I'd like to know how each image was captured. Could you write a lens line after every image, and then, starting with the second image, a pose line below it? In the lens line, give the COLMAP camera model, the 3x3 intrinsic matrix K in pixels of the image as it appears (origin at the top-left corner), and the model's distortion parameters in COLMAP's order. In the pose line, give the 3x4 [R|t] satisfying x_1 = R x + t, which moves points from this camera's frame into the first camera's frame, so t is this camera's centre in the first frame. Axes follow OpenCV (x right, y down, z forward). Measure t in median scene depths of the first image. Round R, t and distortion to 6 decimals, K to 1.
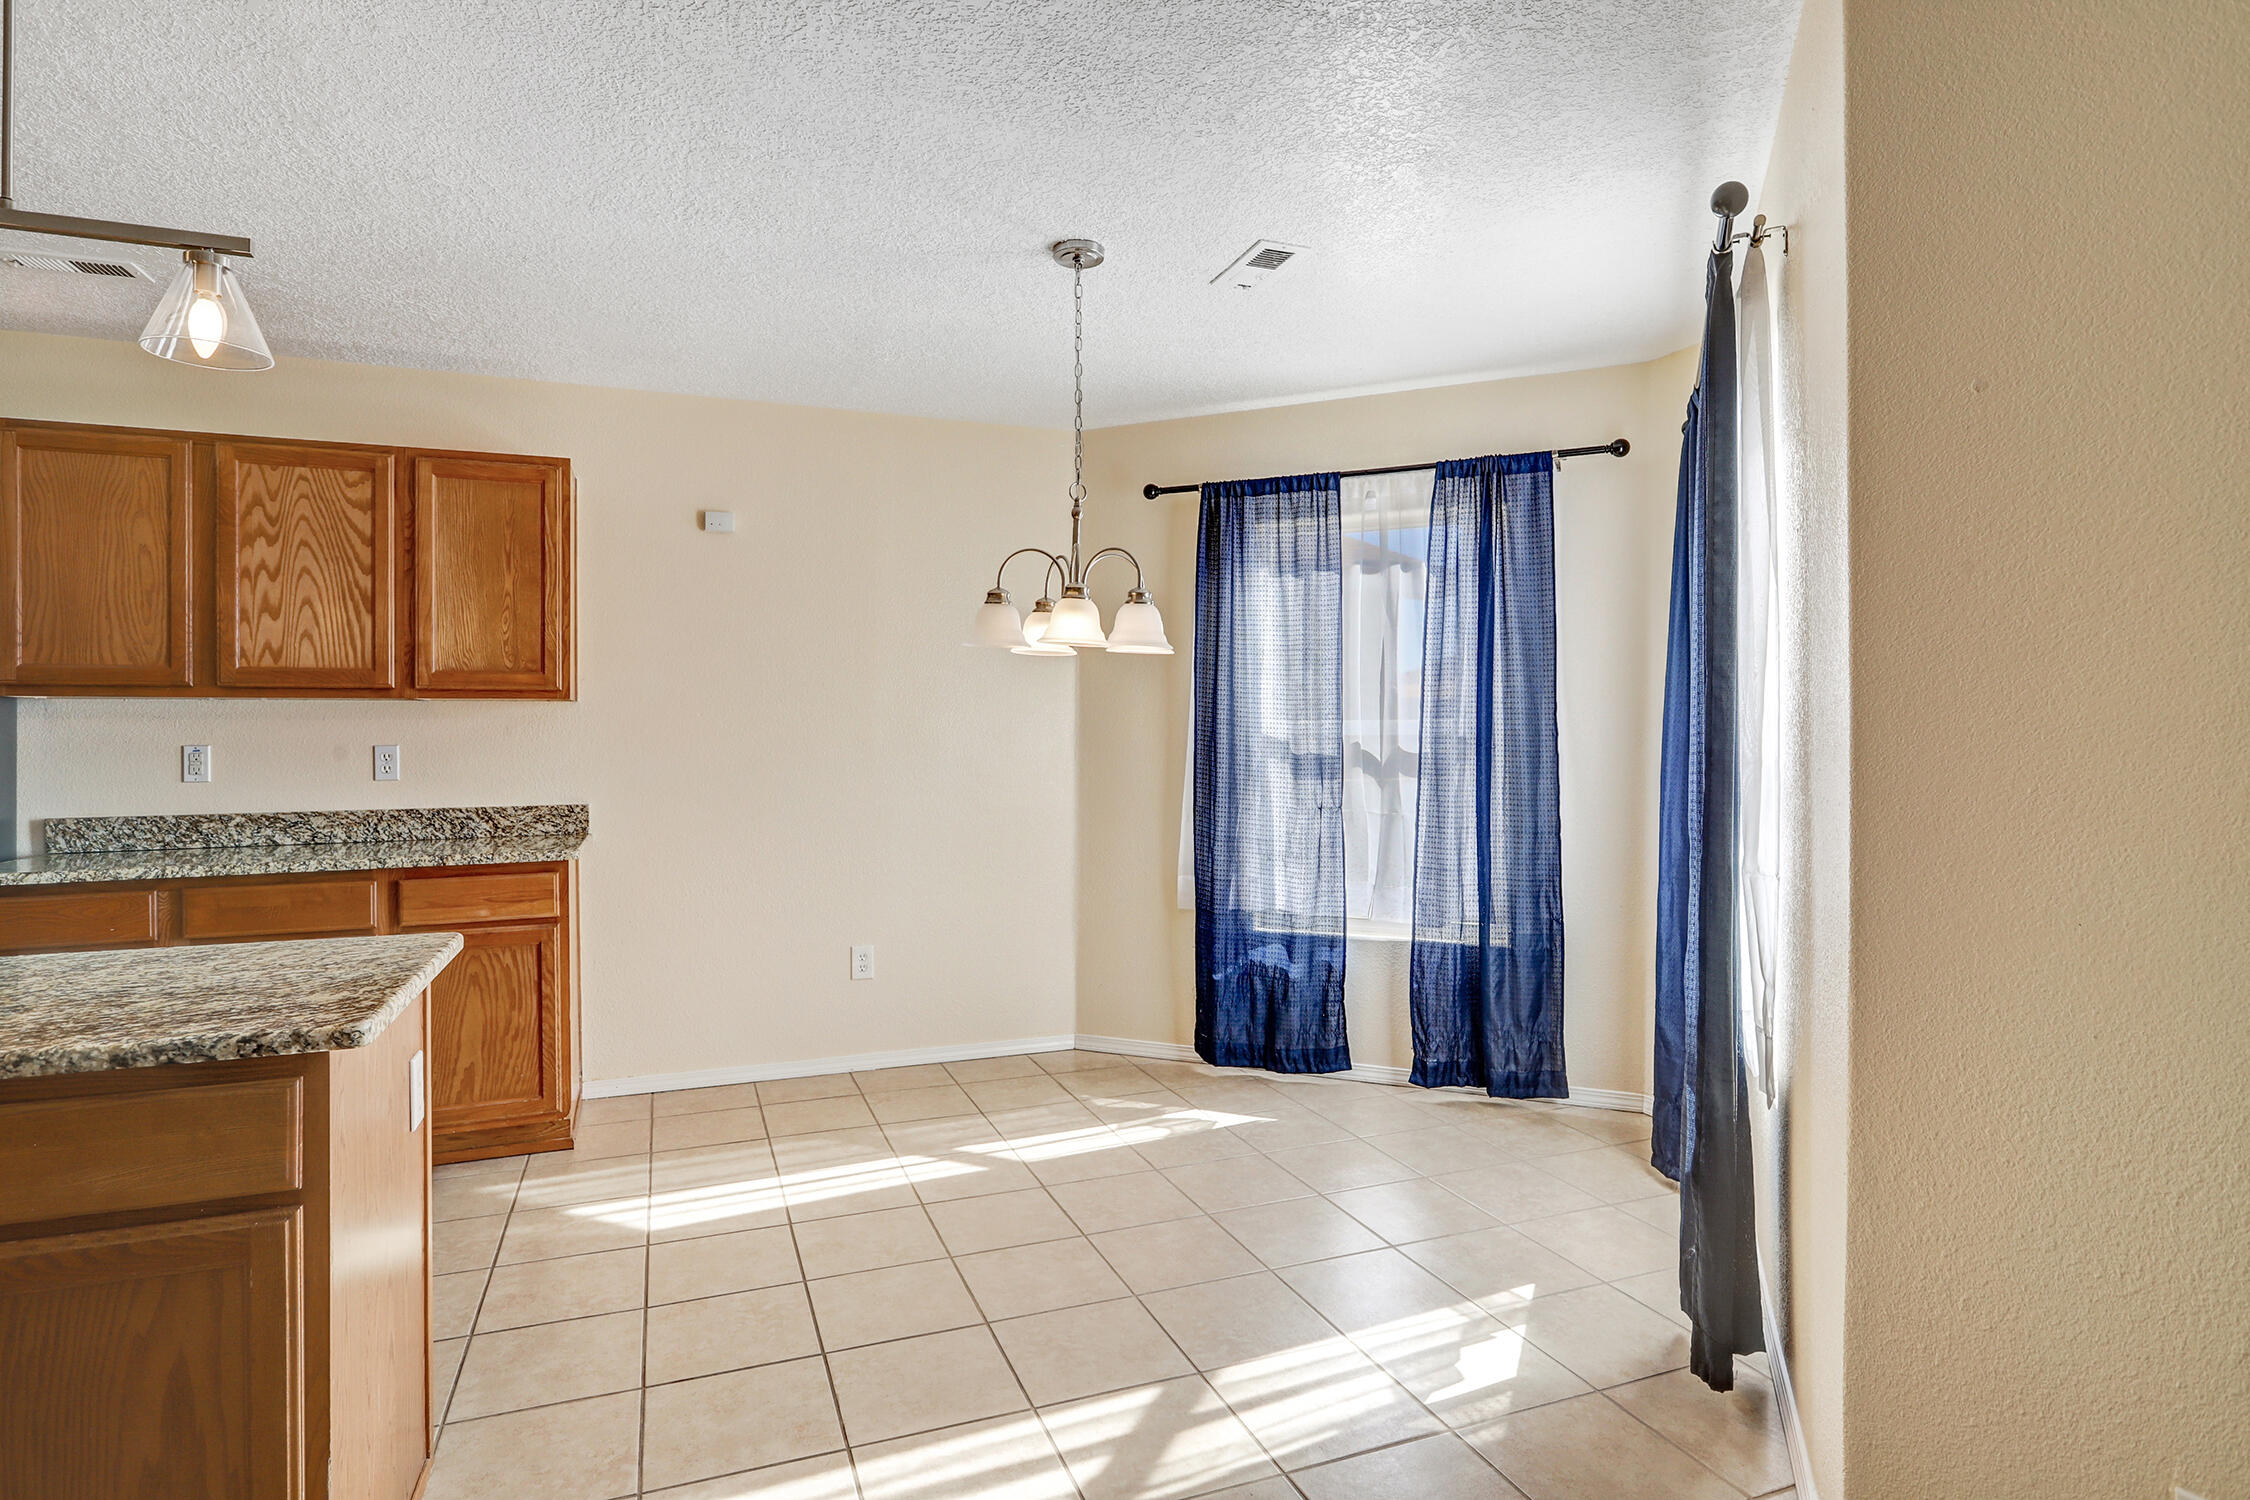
lens RADIAL K [[1239.1, 0, 1120.2], [0, 1239.1, 742.8], [0, 0, 1]] dist [-0.003032, -0.000877]
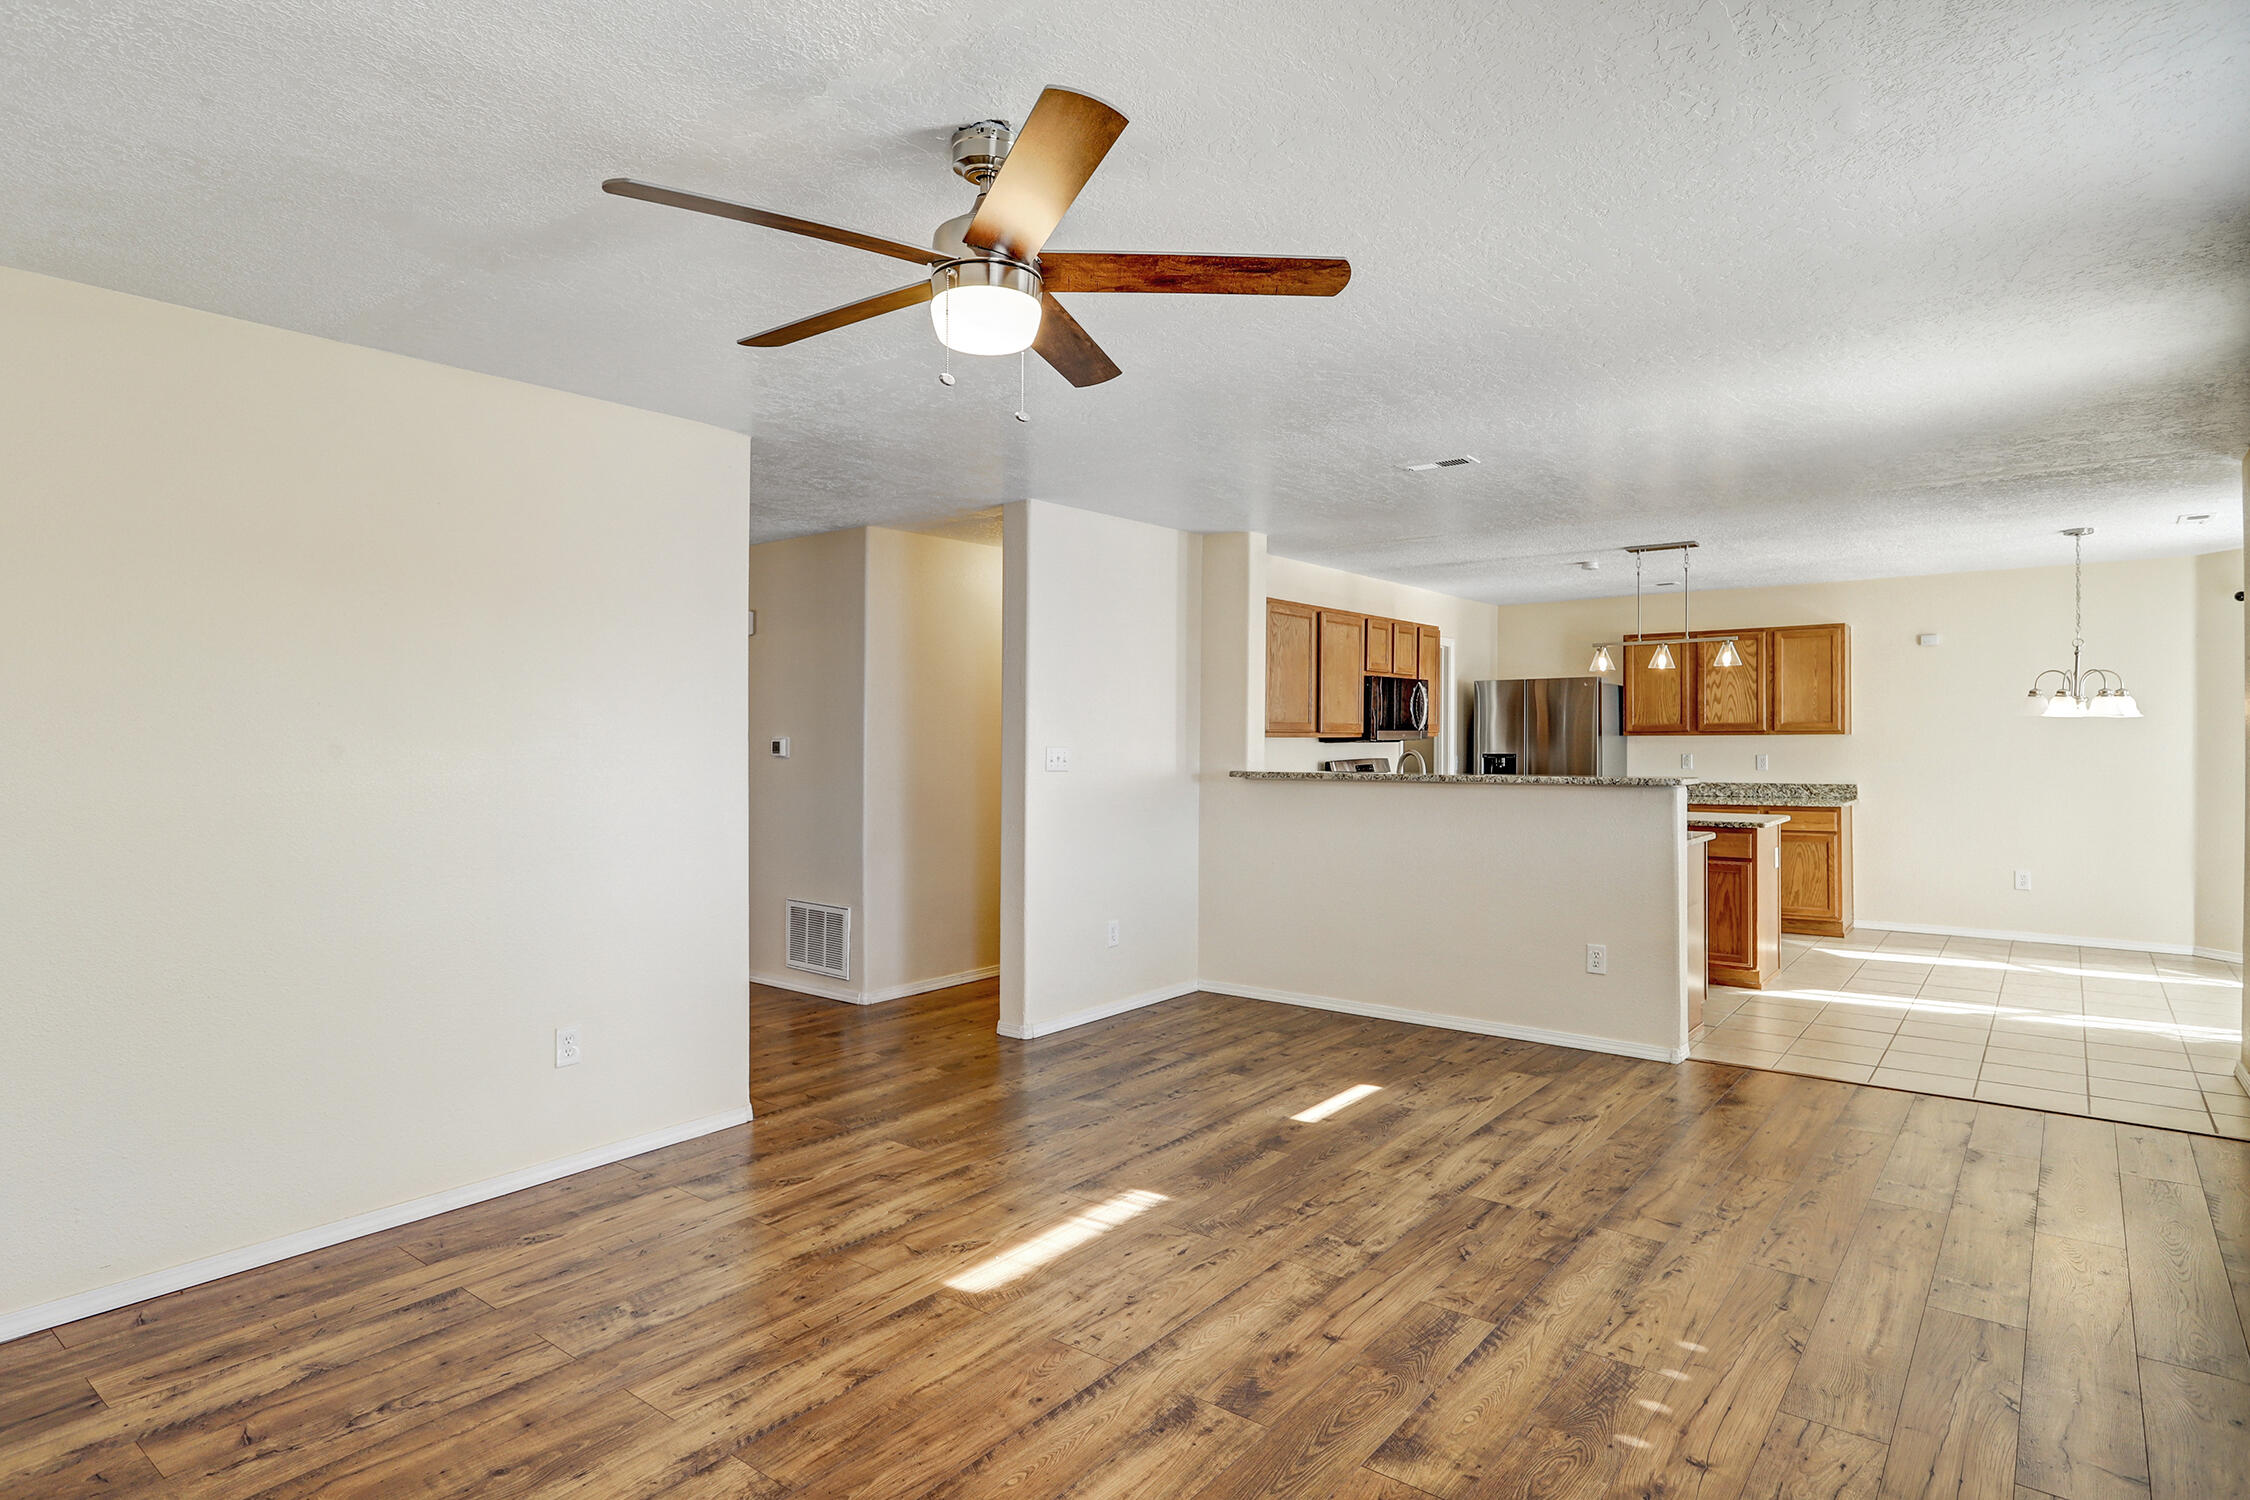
lens RADIAL K [[1249.8, 0, 1119.6], [0, 1249.8, 737.5], [0, 0, 1]] dist [0.002795, -0.000244]
pose [[0.544248, 0.000199, -0.838924, 0.745361], [-0.002209, 0.999997, -0.001196, -0.025827], [0.838922, 0.002504, 0.544247, -1.334770]]
